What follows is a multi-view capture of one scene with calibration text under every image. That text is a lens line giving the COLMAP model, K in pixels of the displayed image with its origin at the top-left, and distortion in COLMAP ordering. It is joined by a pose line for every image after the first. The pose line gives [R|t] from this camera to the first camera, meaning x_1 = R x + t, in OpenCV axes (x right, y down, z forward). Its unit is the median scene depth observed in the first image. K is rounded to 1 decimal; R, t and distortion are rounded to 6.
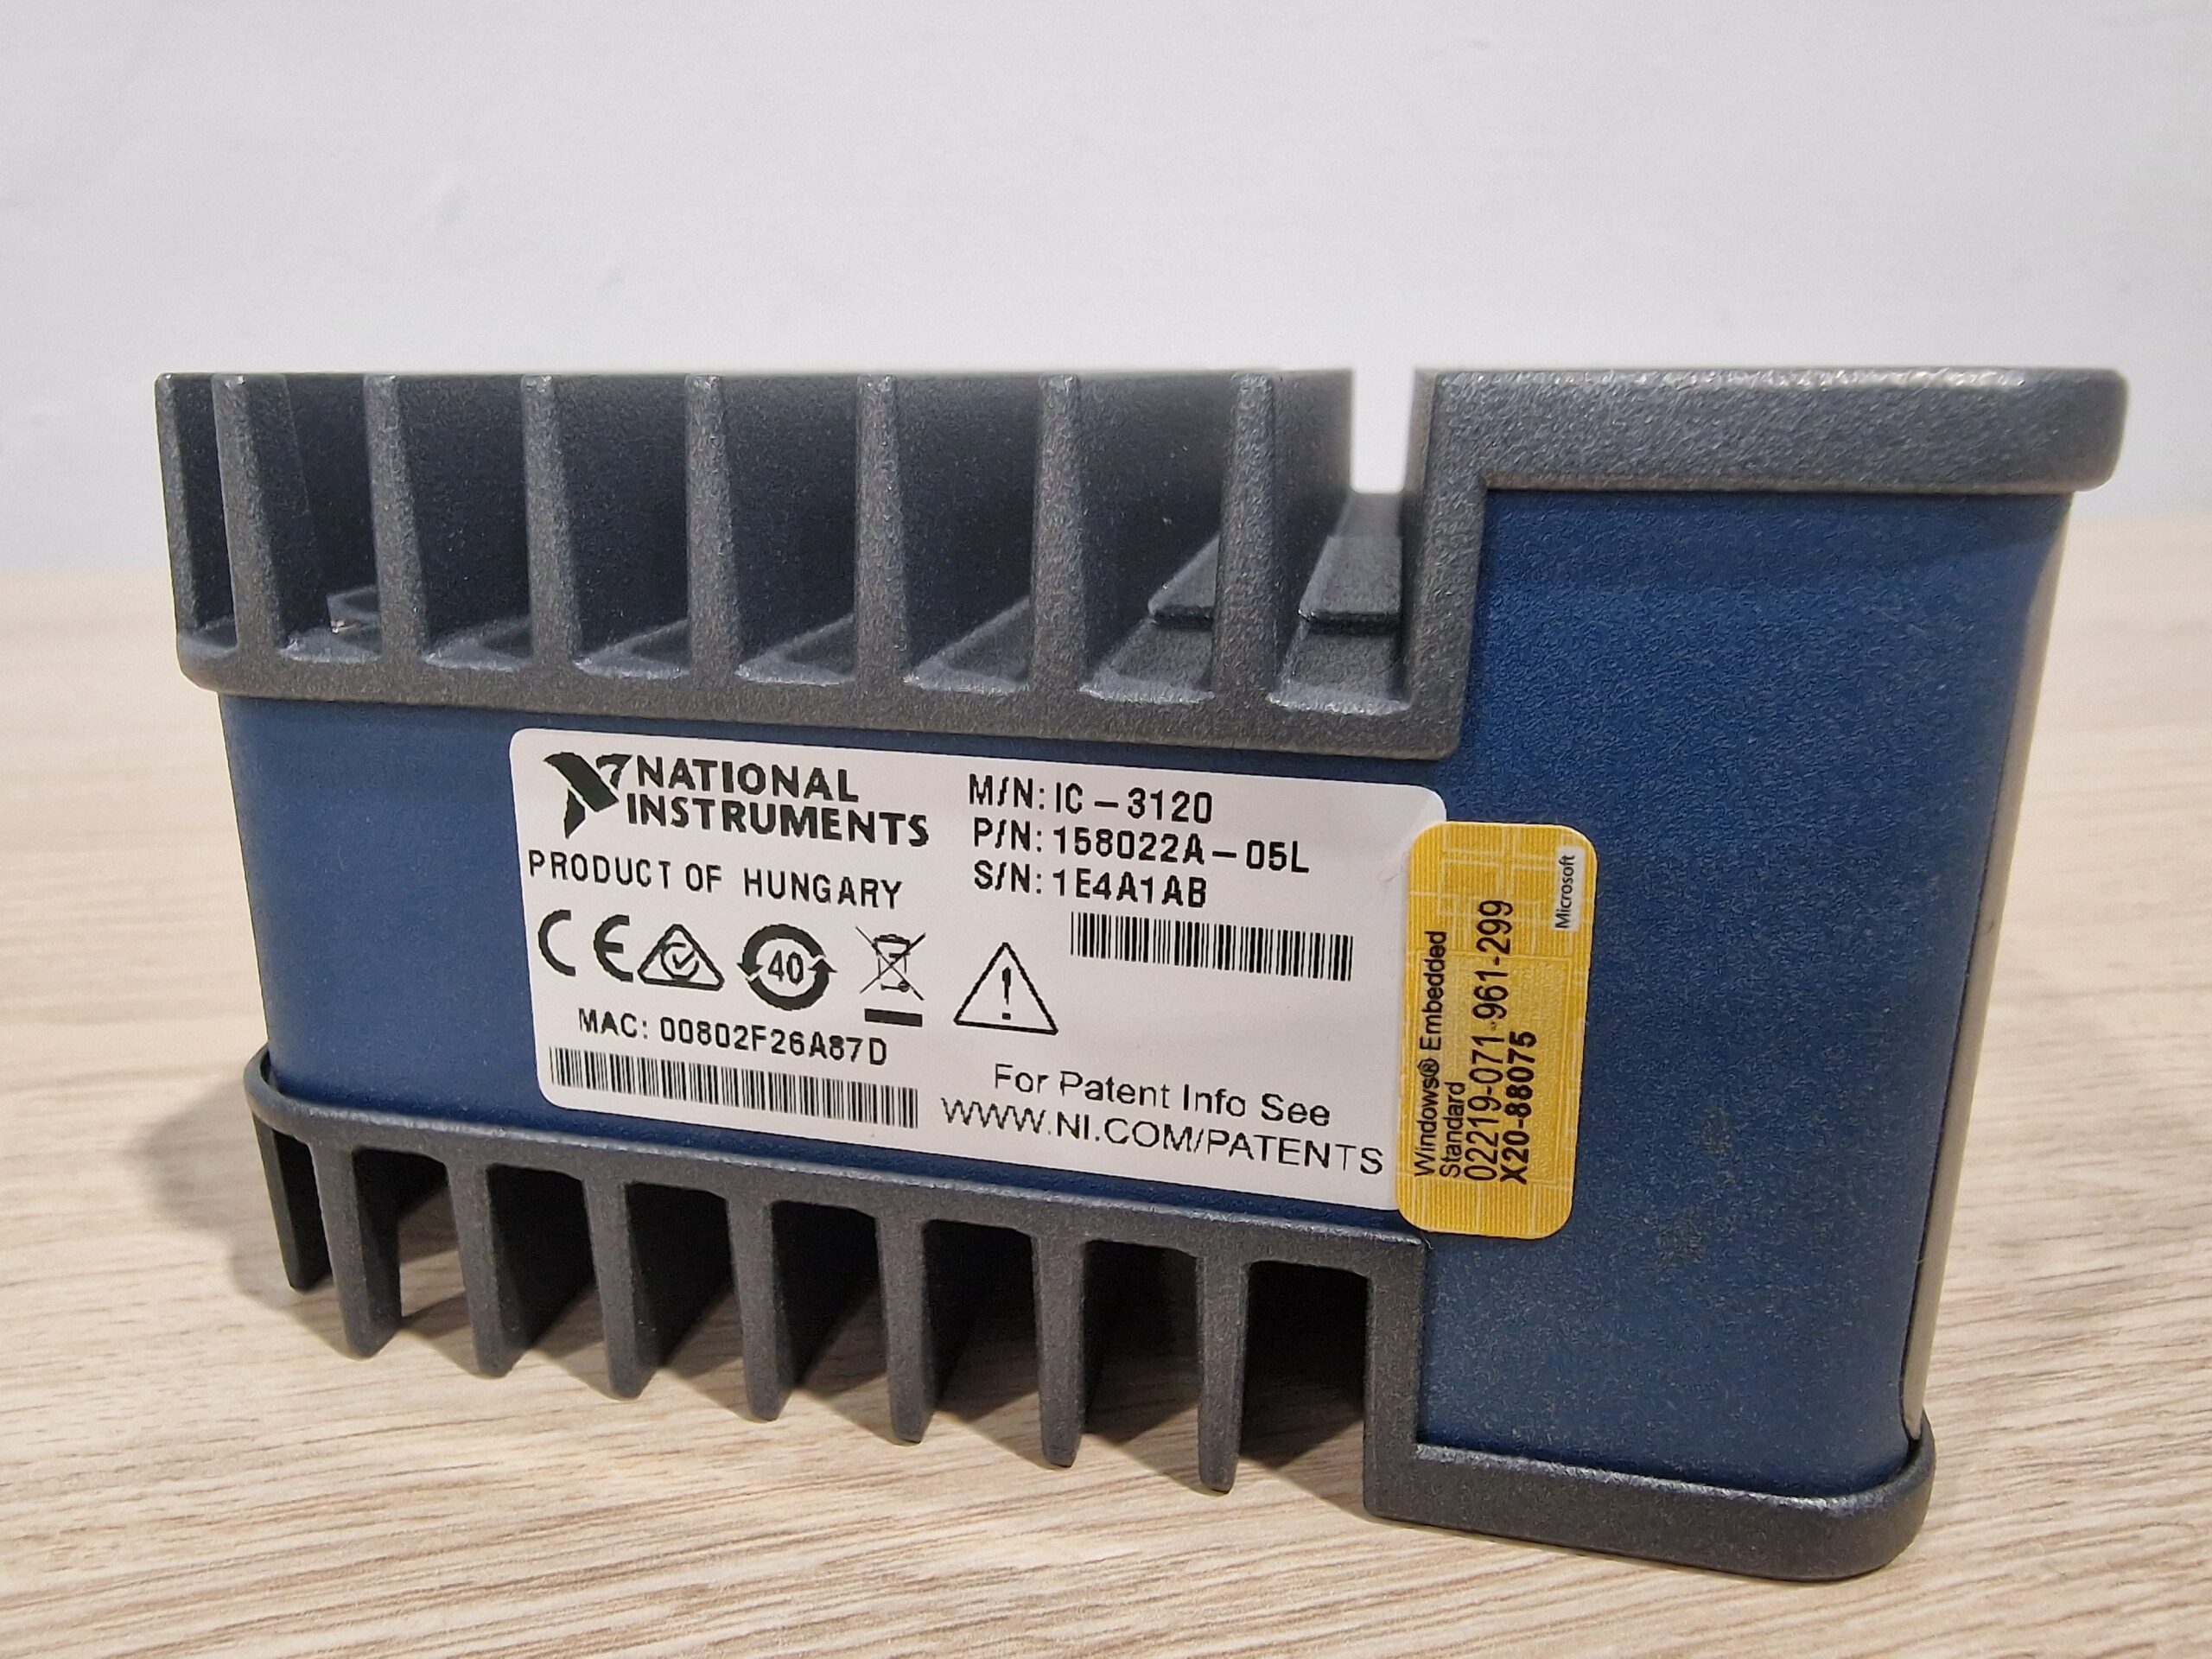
lens RADIAL K [[1516.8, 0, 1055.6], [0, 1516.8, 821.0], [0, 0, 1]] dist [0.007427, -0.003850]
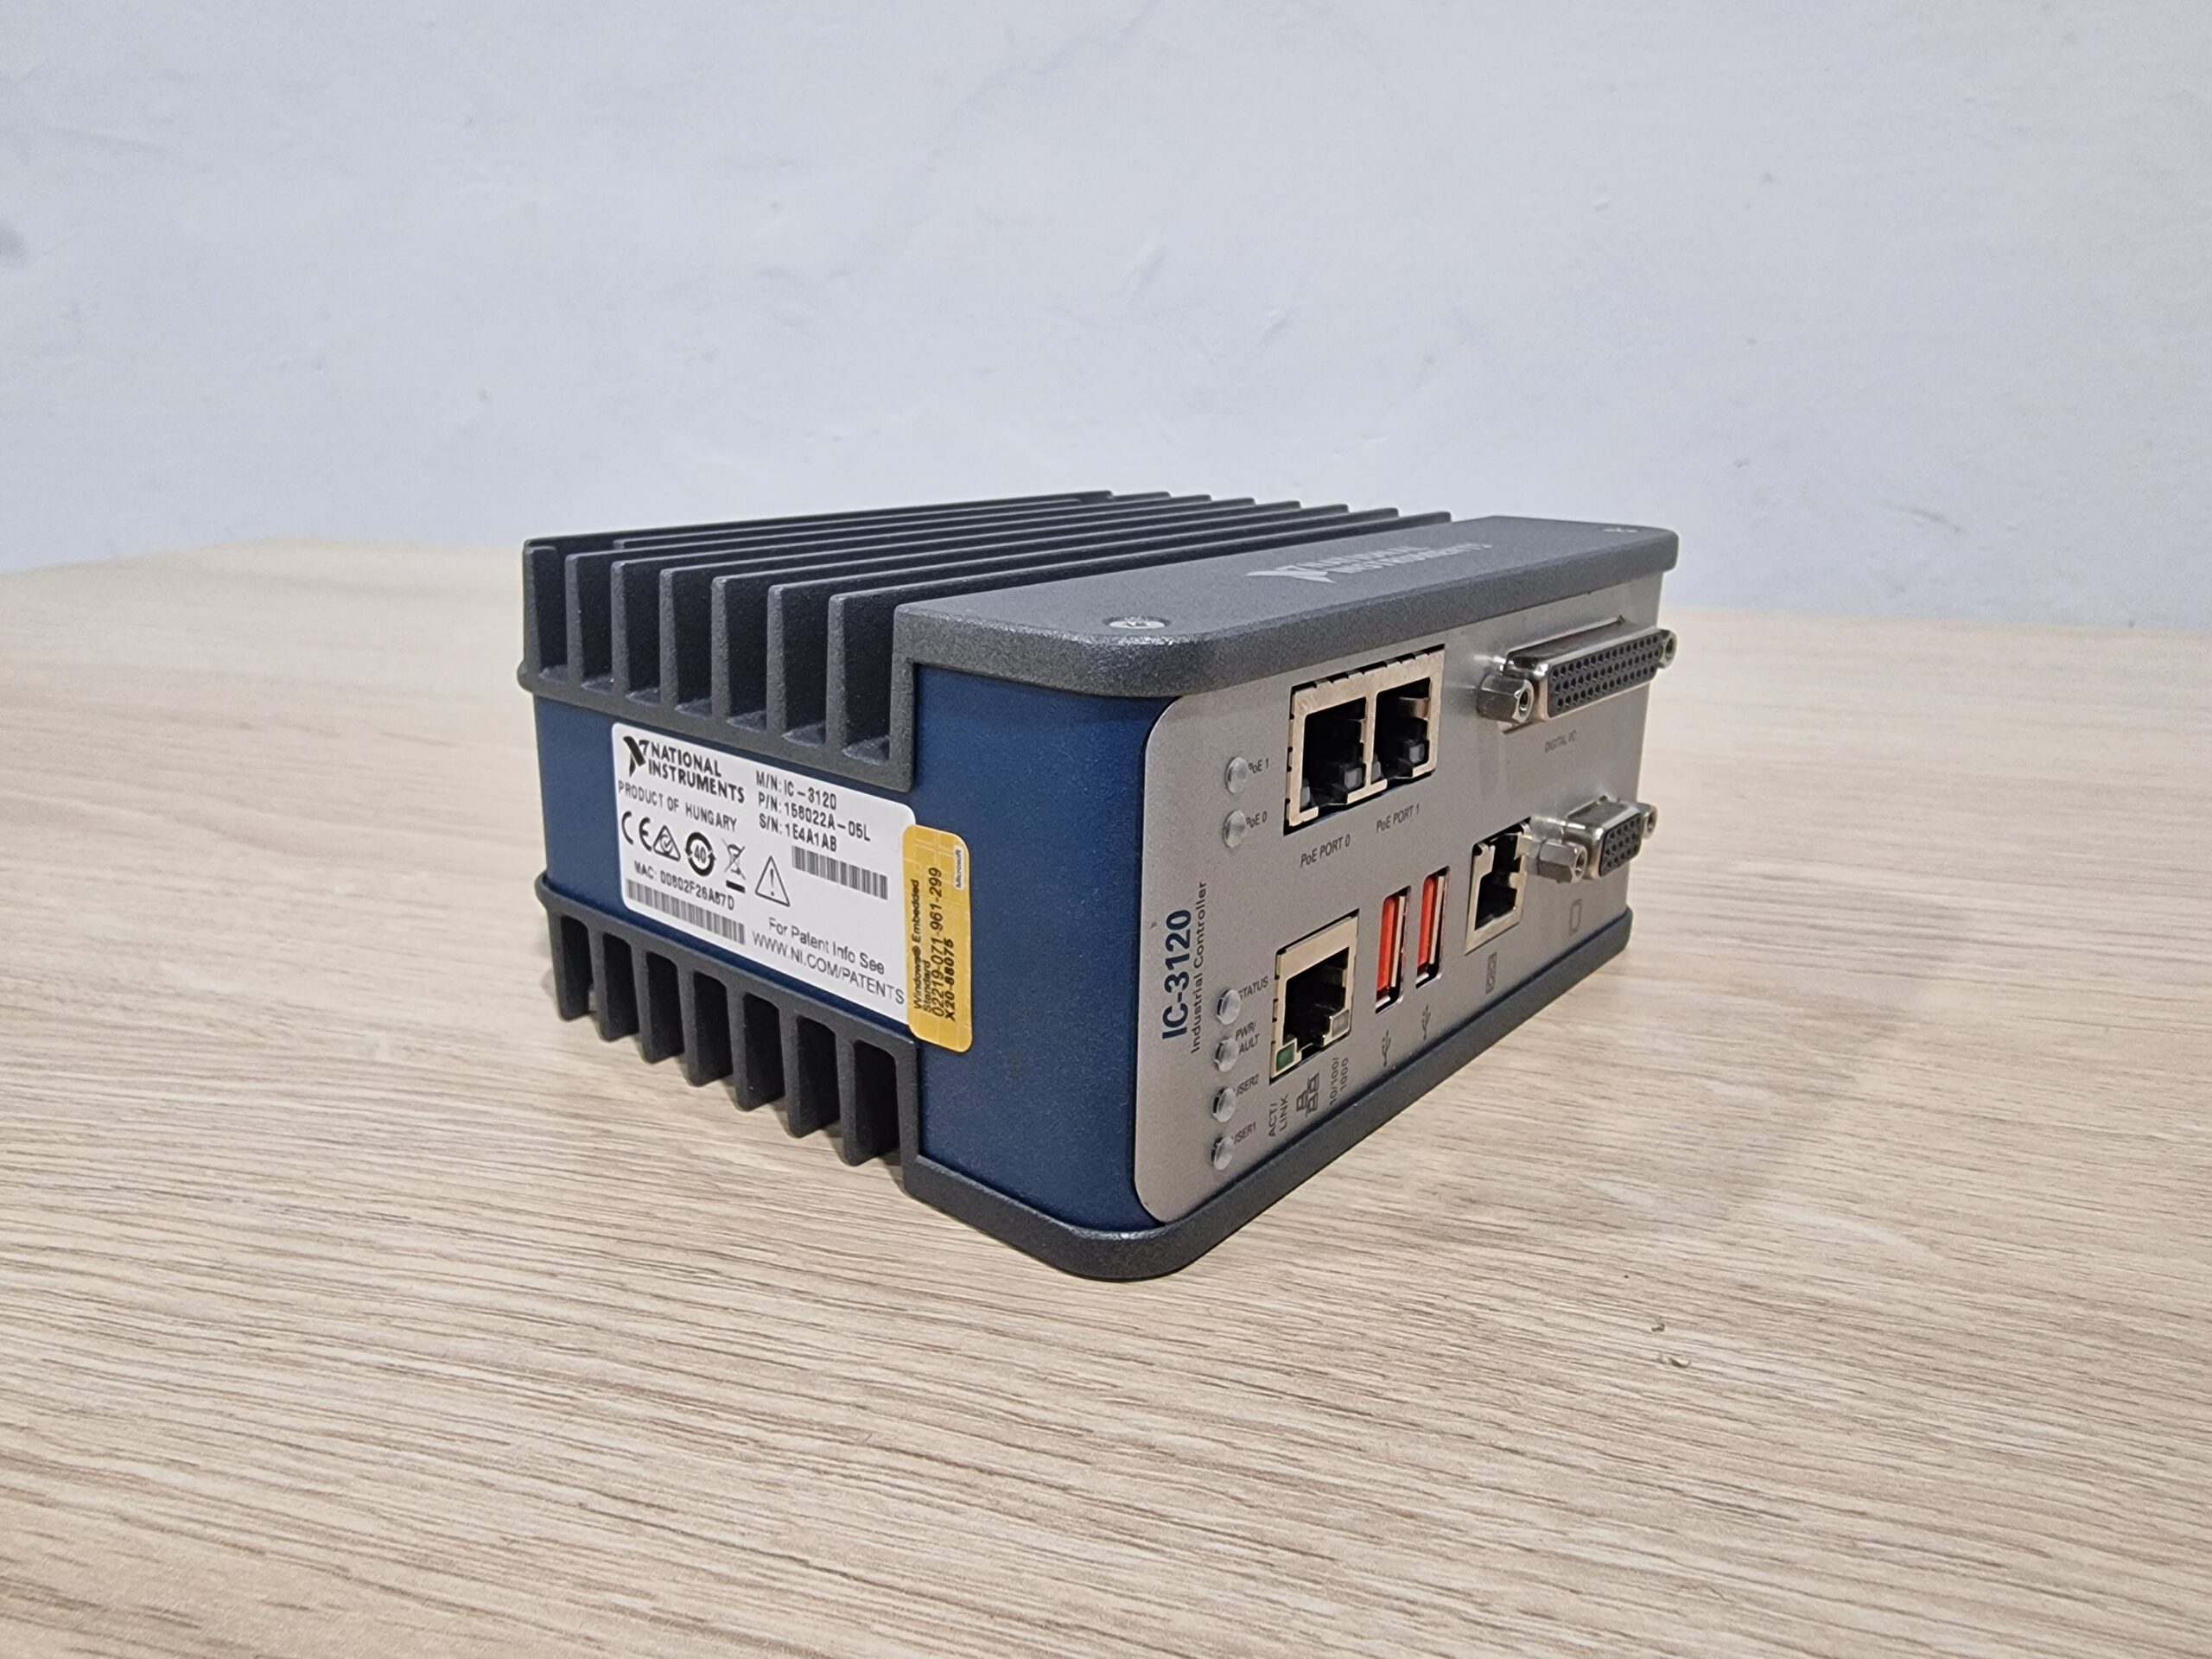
lens RADIAL K [[1516.8, 0, 1055.6], [0, 1516.8, 821.0], [0, 0, 1]] dist [0.007427, -0.003850]
pose [[0.881070, 0.142632, -0.450967, 1.173155], [-0.138365, 0.989464, 0.042619, -0.101631], [0.452295, 0.024847, 0.891522, -0.606269]]
